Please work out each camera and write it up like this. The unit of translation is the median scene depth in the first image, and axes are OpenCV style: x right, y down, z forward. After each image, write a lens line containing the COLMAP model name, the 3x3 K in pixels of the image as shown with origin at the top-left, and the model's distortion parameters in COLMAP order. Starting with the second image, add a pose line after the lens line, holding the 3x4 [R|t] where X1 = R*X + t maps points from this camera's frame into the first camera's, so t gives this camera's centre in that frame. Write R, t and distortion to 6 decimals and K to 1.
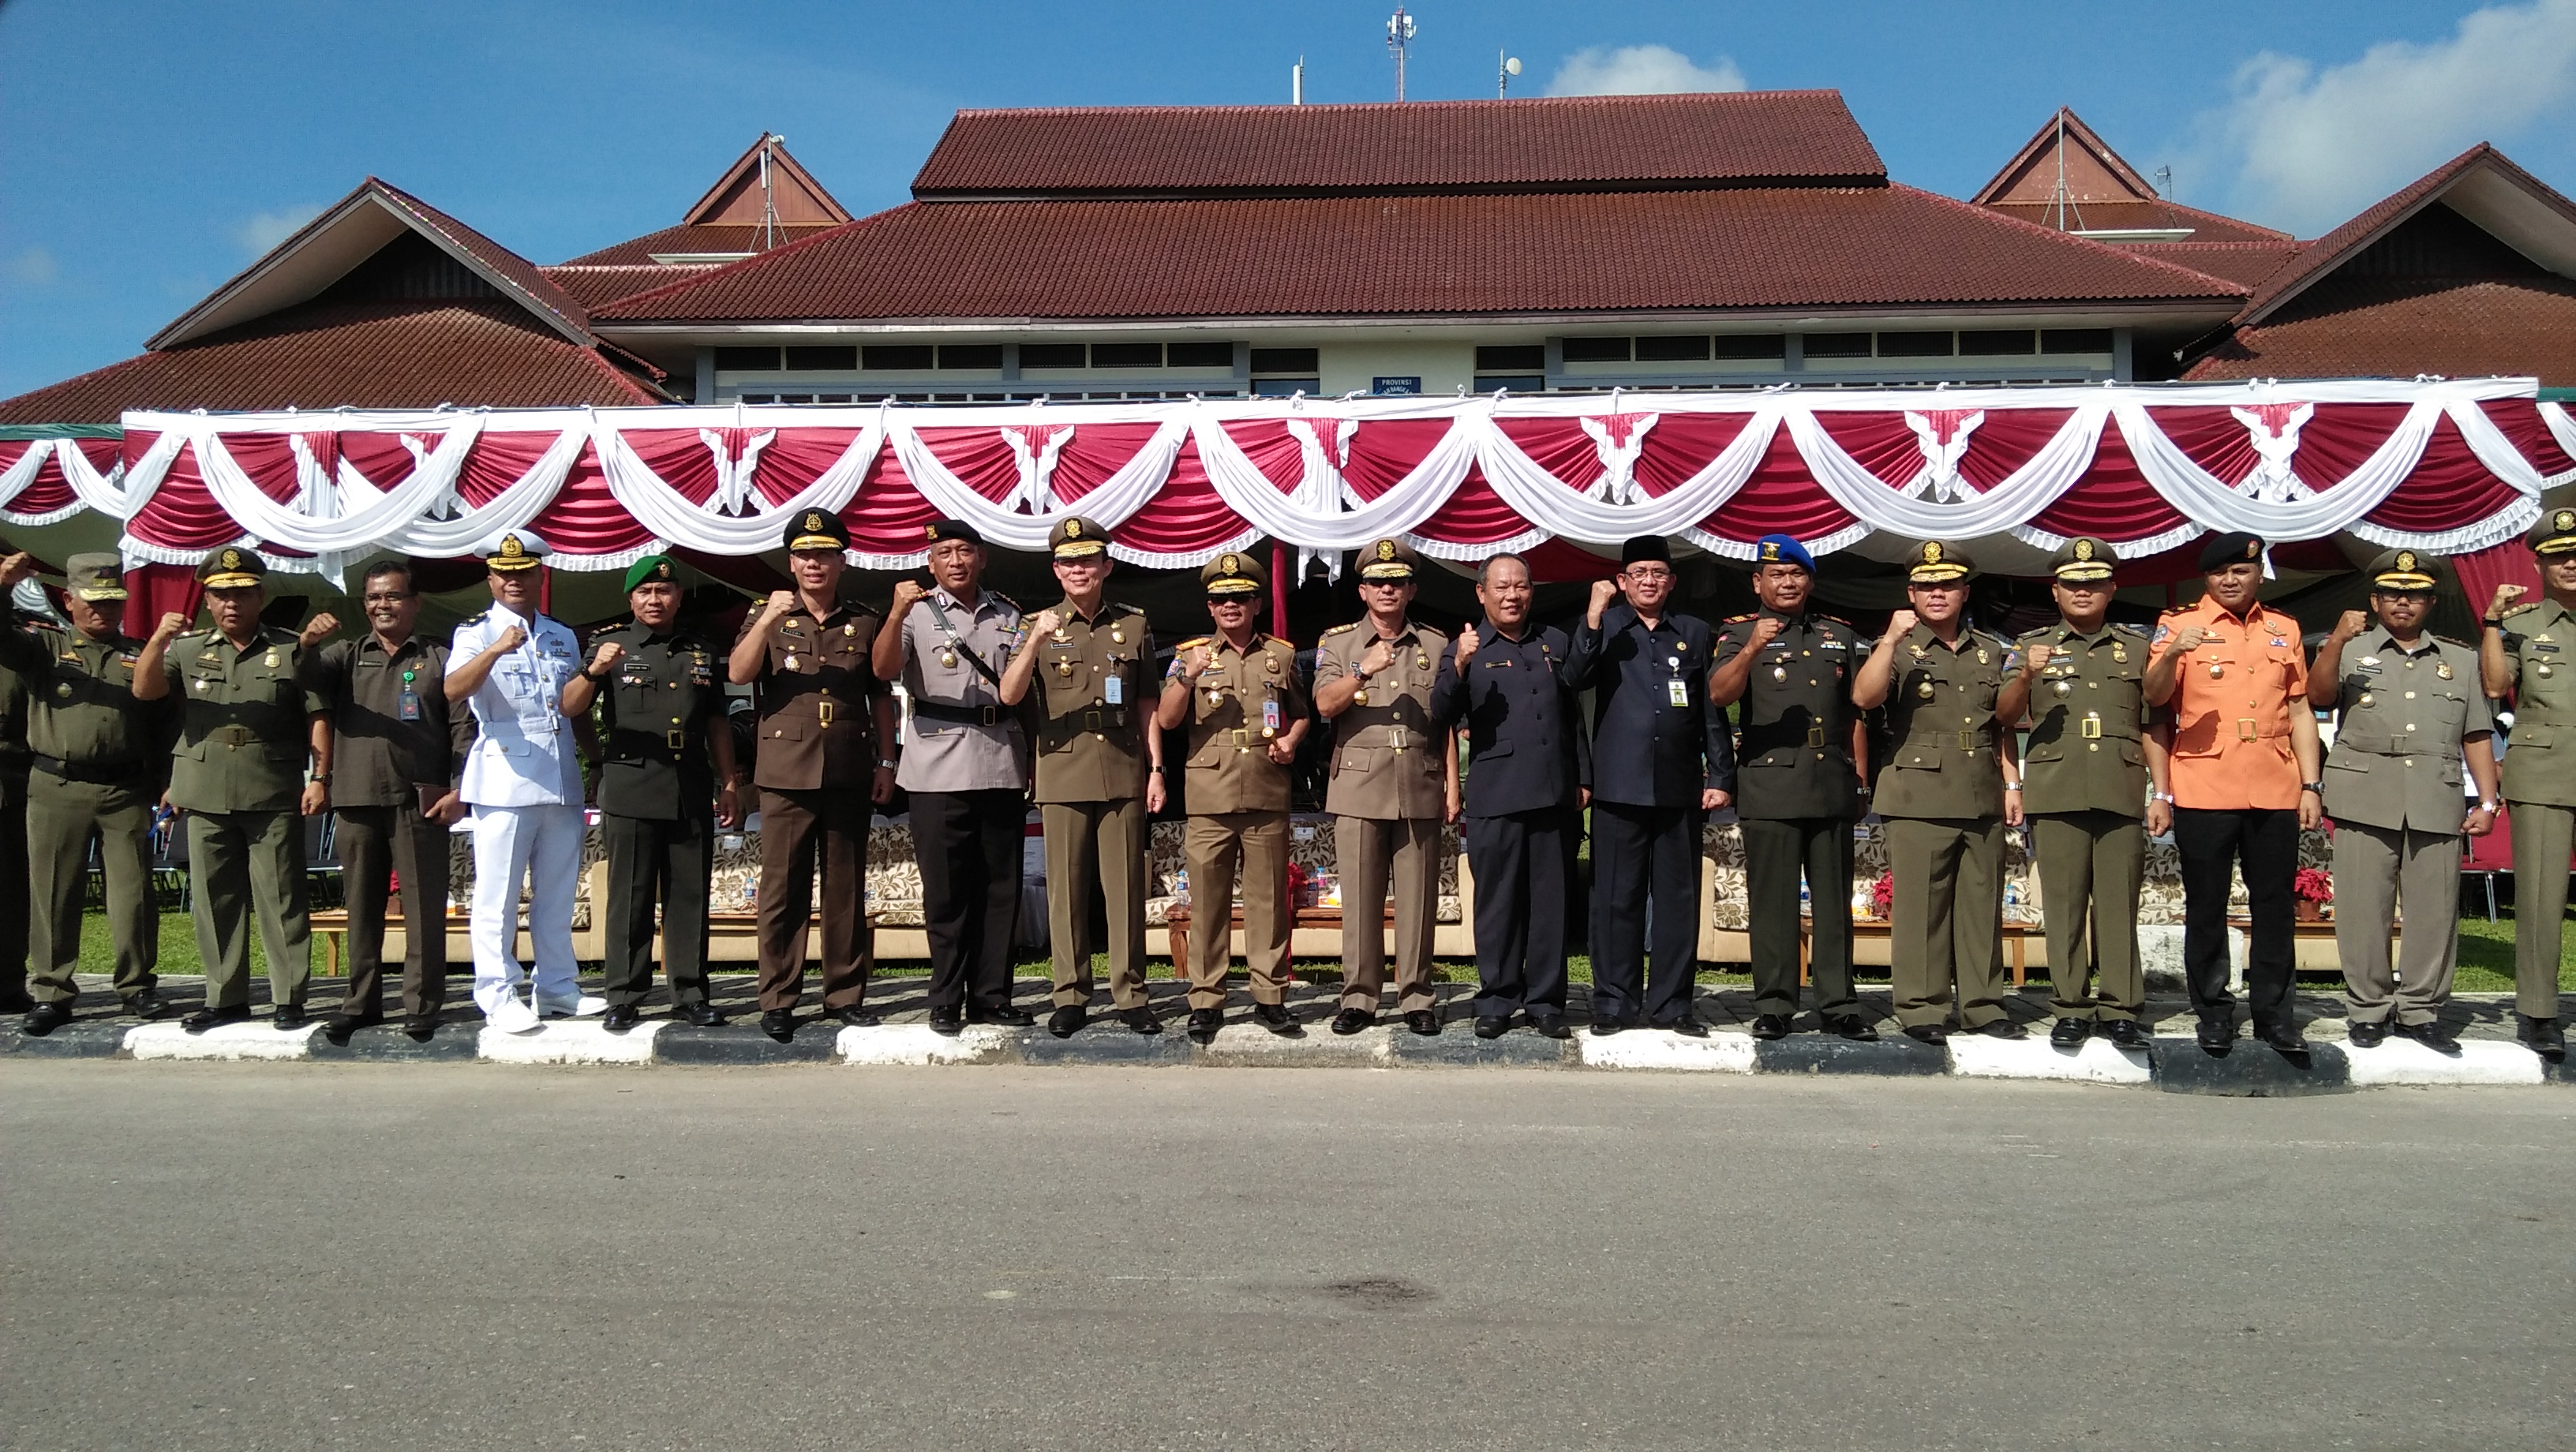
lens RADIAL K [[2165.2, 0, 1293.7], [0, 2165.2, 702.9], [0, 0, 1]] dist [0.072311, -0.107787]
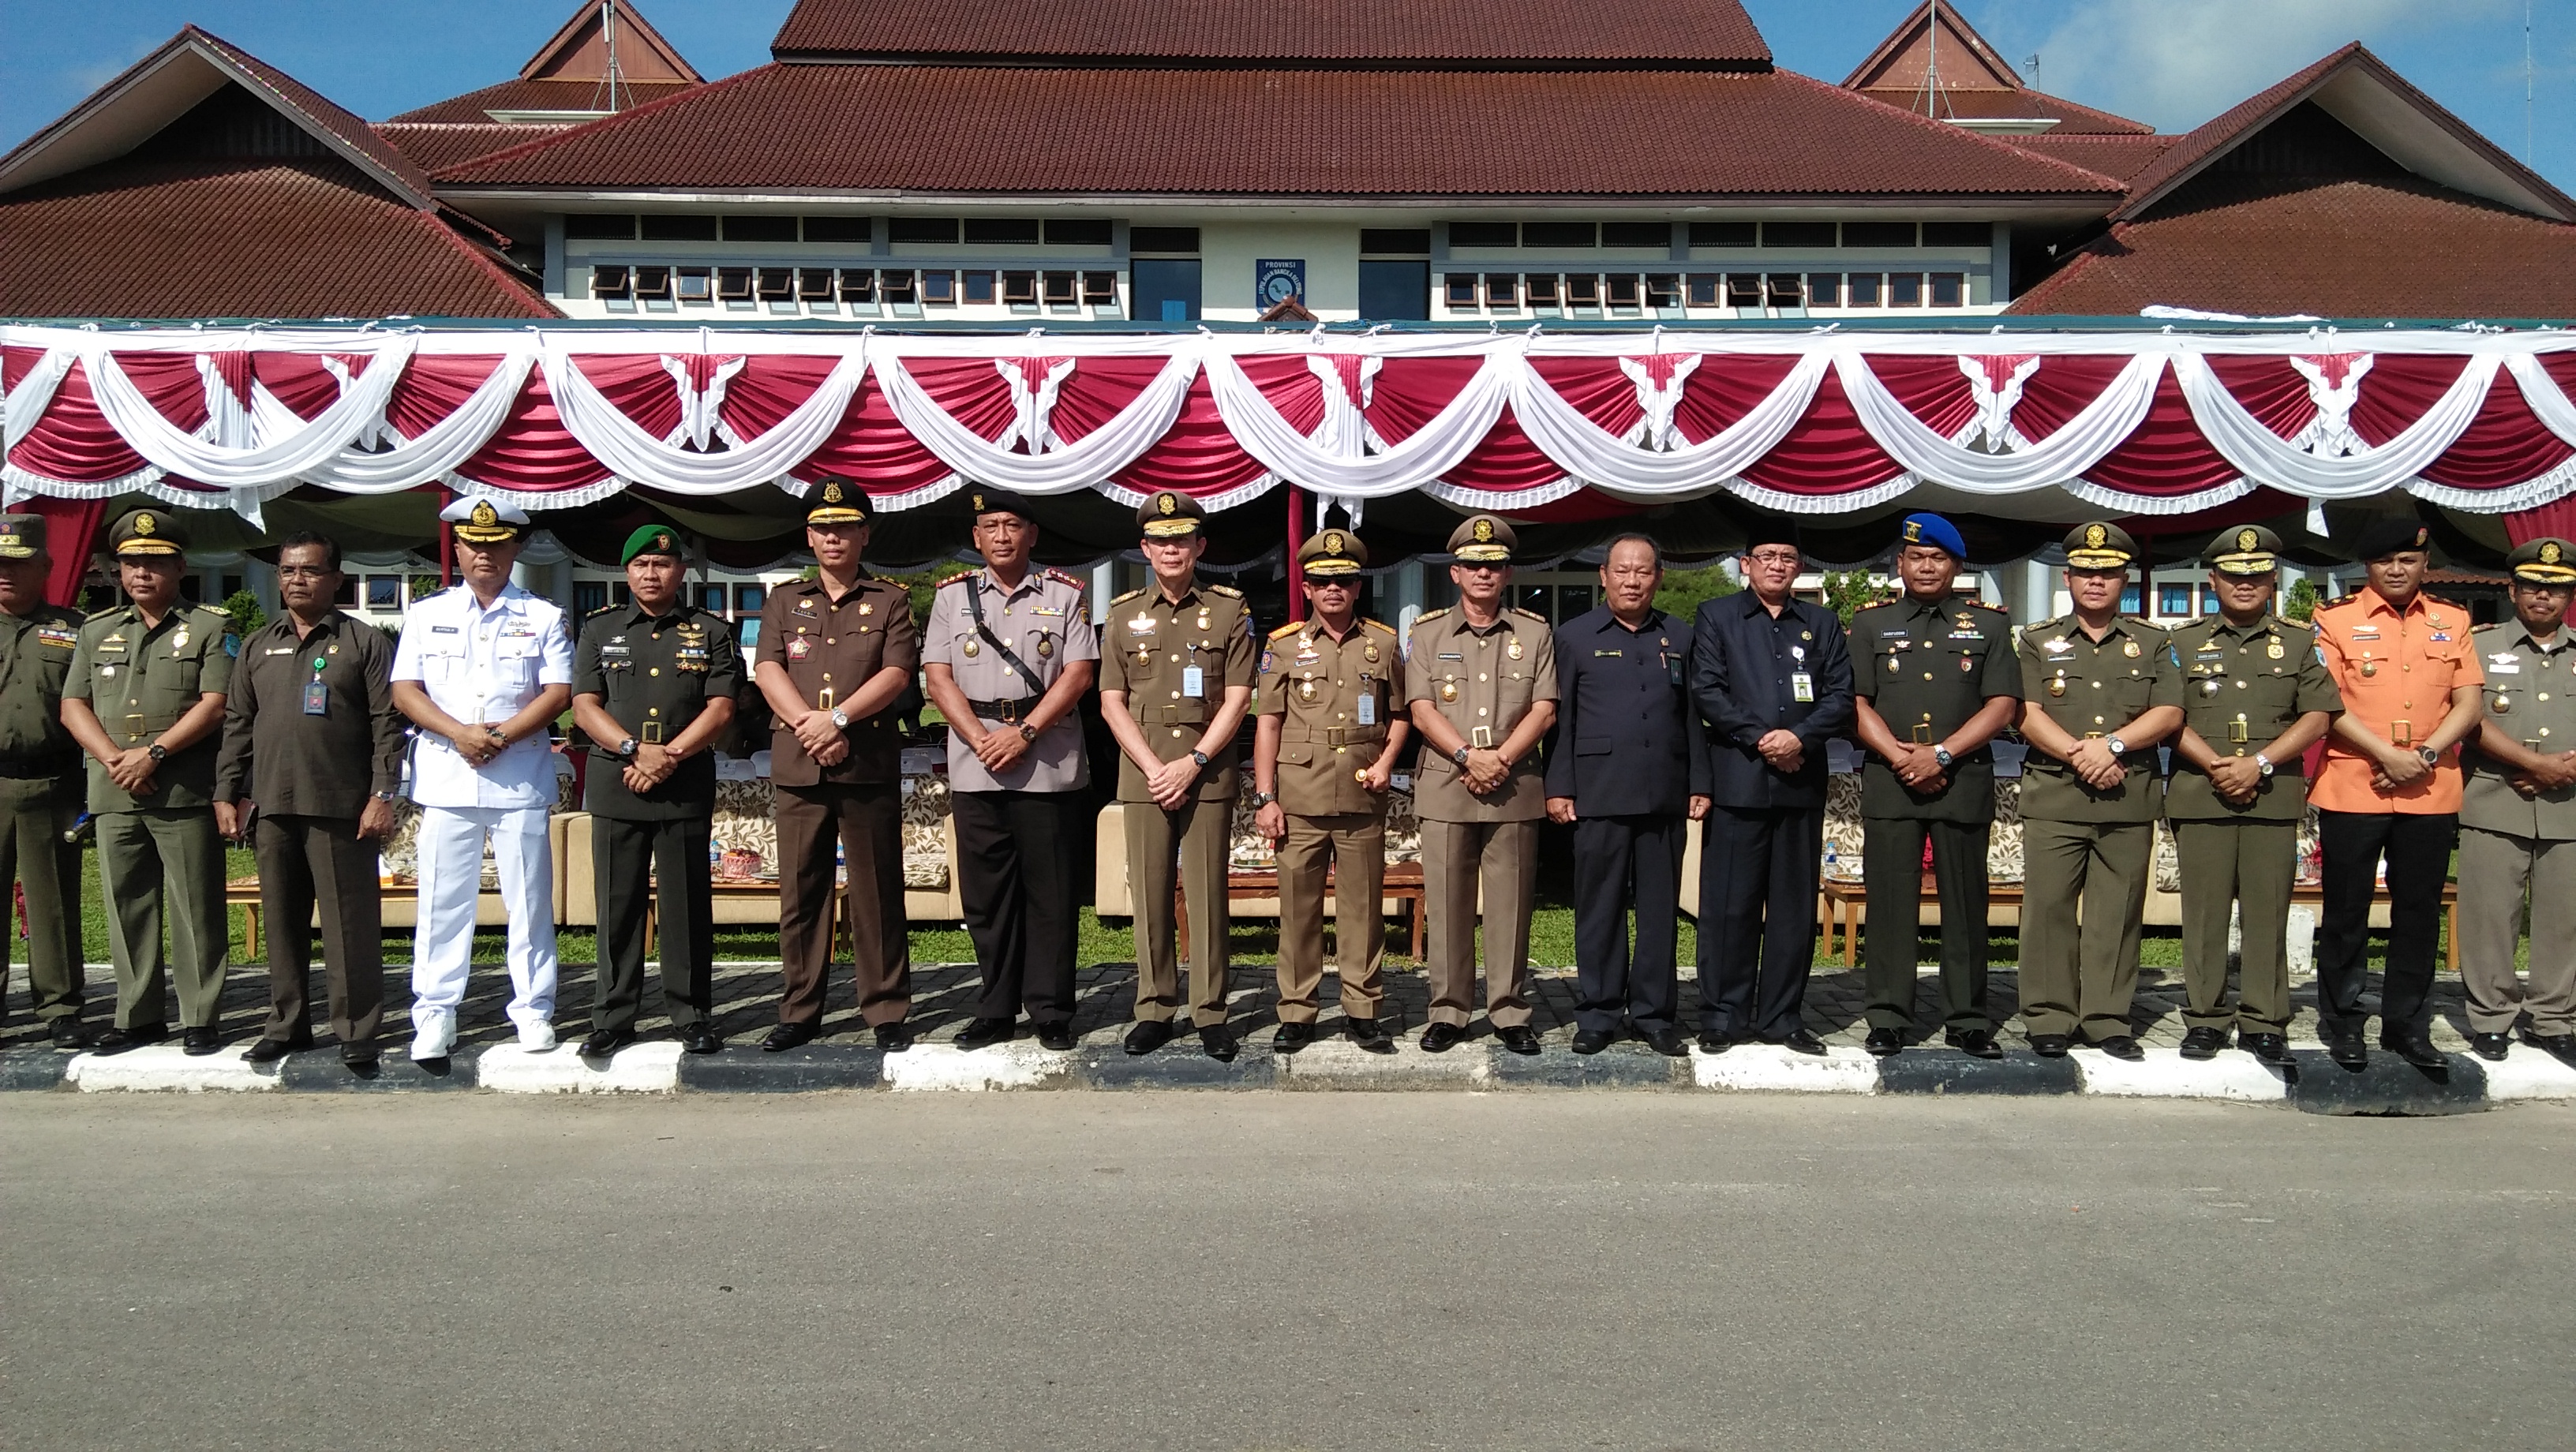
lens RADIAL K [[2165.2, 0, 1293.7], [0, 2165.2, 702.9], [0, 0, 1]] dist [0.072311, -0.107787]
pose [[0.997292, 0.002421, 0.073500, -0.076640], [-0.006754, 0.998250, 0.058753, -0.036493], [-0.073229, -0.059091, 0.995563, 0.065988]]
